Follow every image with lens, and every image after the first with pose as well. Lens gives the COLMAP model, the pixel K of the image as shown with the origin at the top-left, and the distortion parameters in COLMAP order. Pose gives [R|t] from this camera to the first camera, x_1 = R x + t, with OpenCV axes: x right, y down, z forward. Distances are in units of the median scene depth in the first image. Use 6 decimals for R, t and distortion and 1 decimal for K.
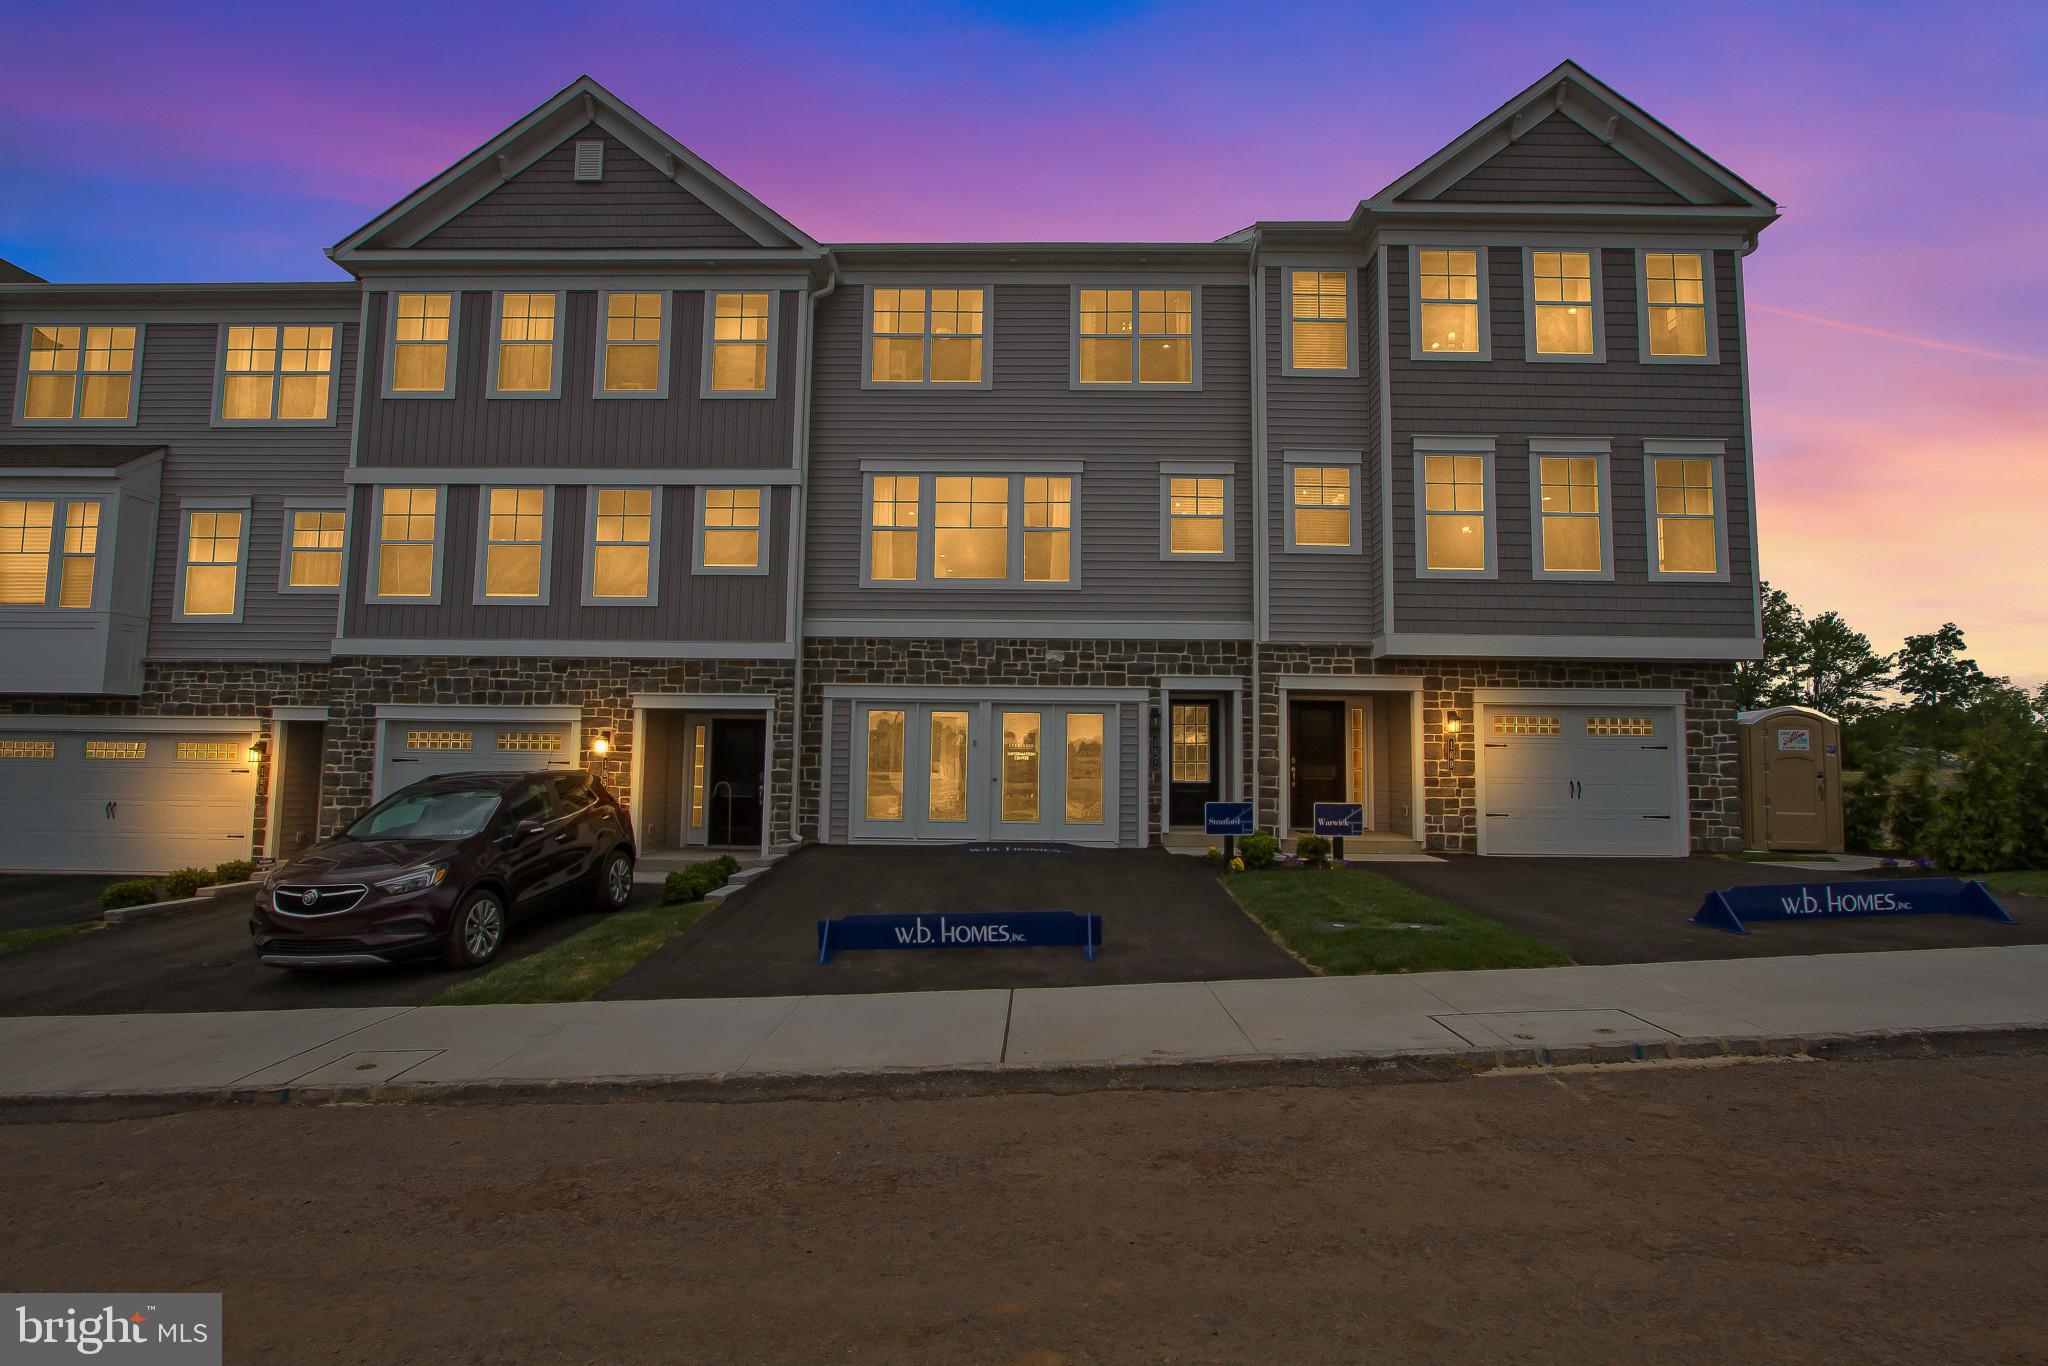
lens RADIAL K [[954.4, 0, 1018.7], [0, 954.4, 698.8], [0, 0, 1]] dist [-0.014510, 0.000199]
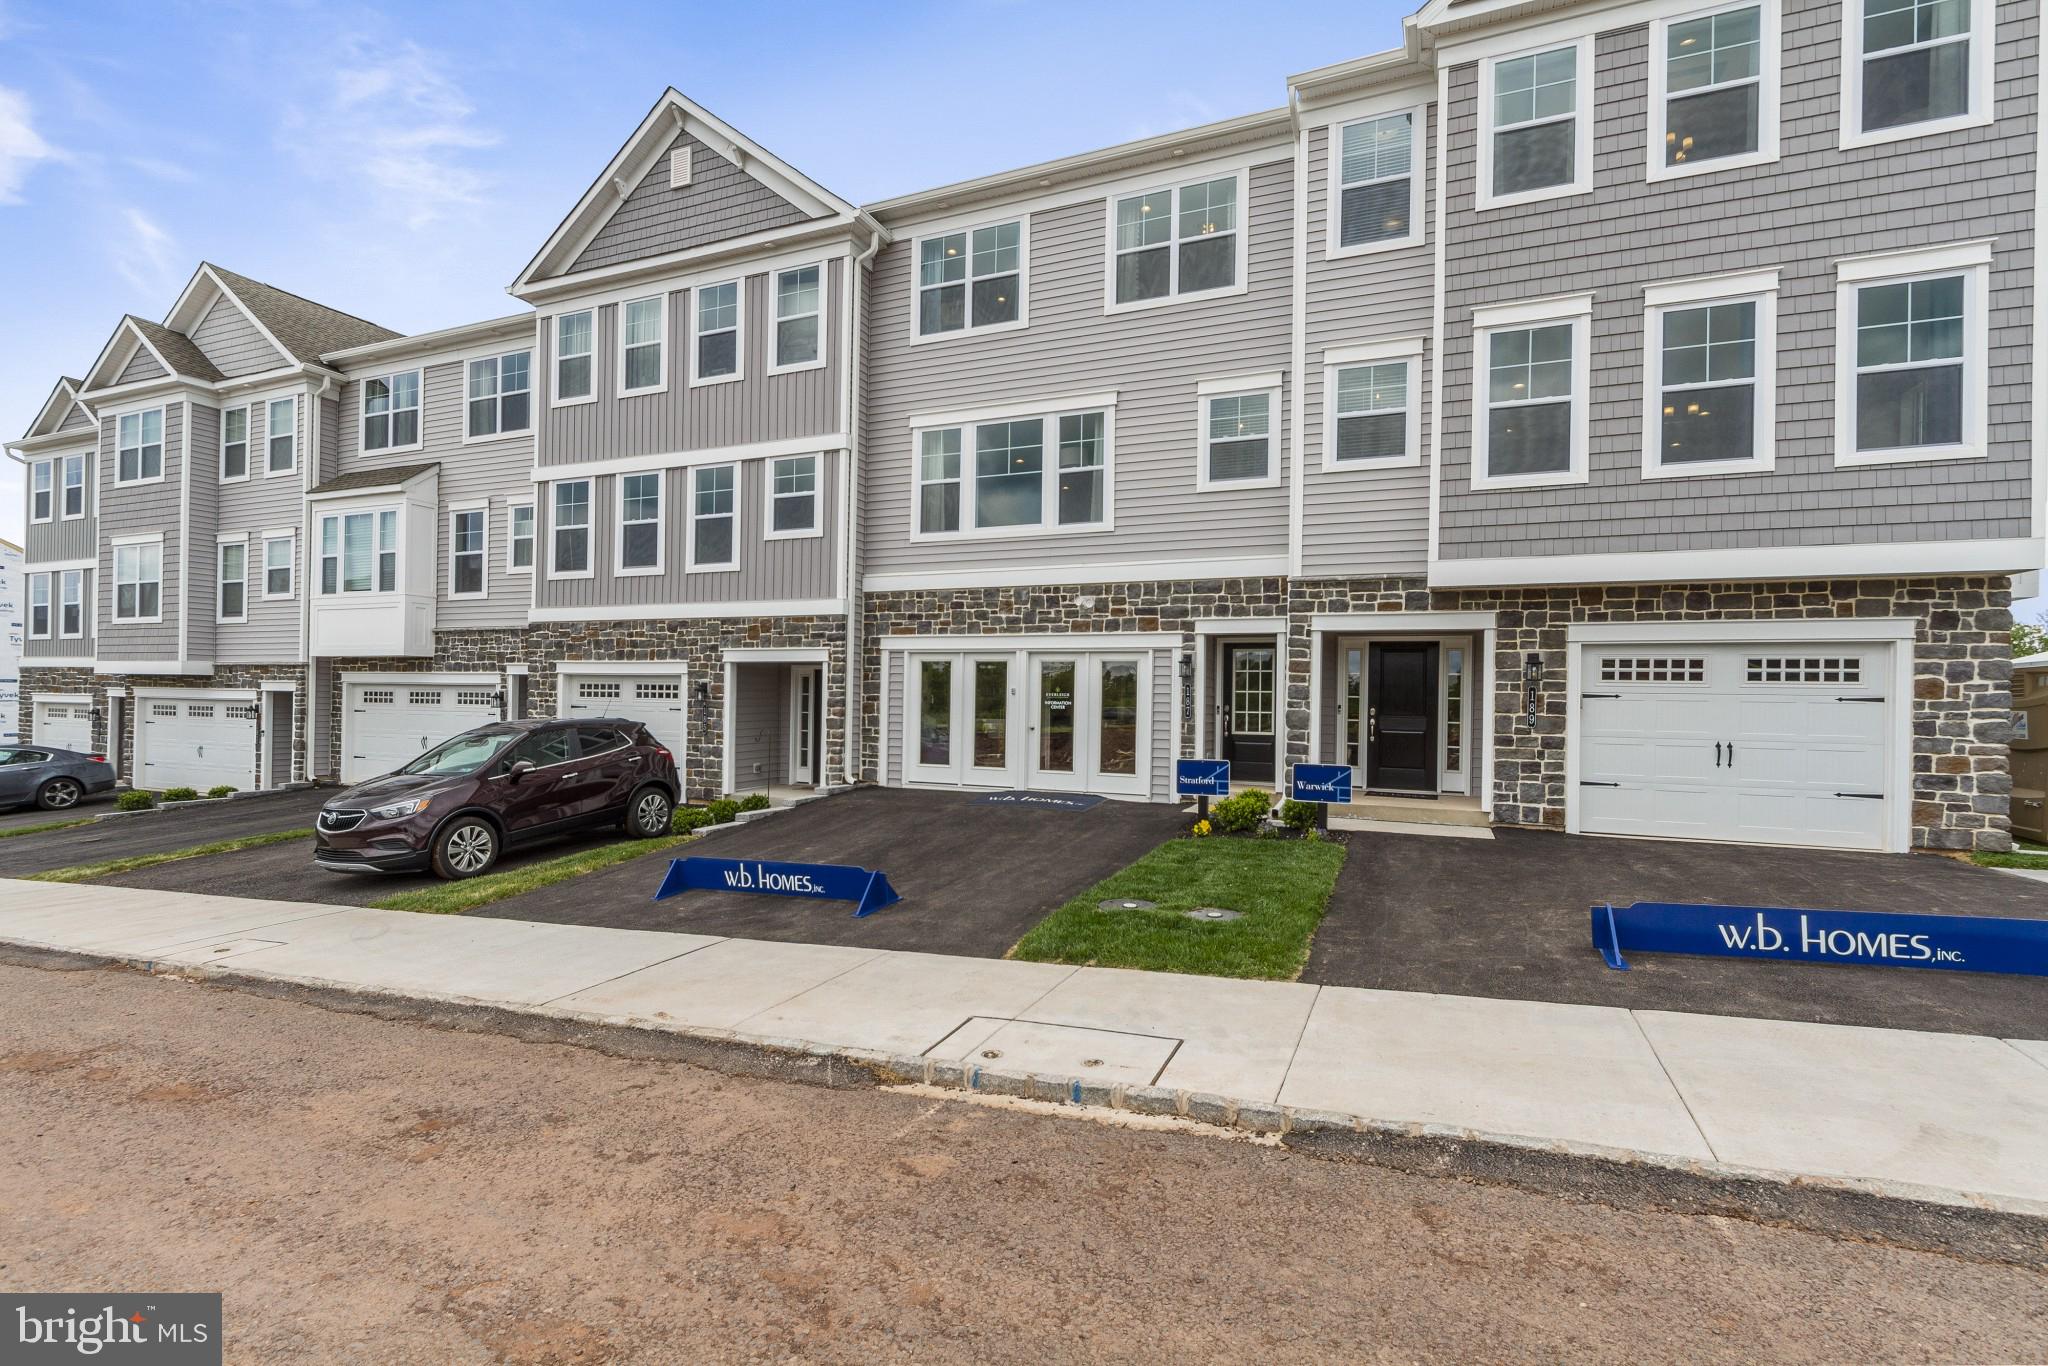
lens RADIAL K [[950.5, 0, 1029.9], [0, 950.5, 690.1], [0, 0, 1]] dist [0.005218, -0.000074]
pose [[0.923994, -0.001145, -0.382405, 0.348702], [0.020911, 0.998651, 0.047536, -0.002994], [0.381834, -0.051920, 0.922771, 0.096896]]
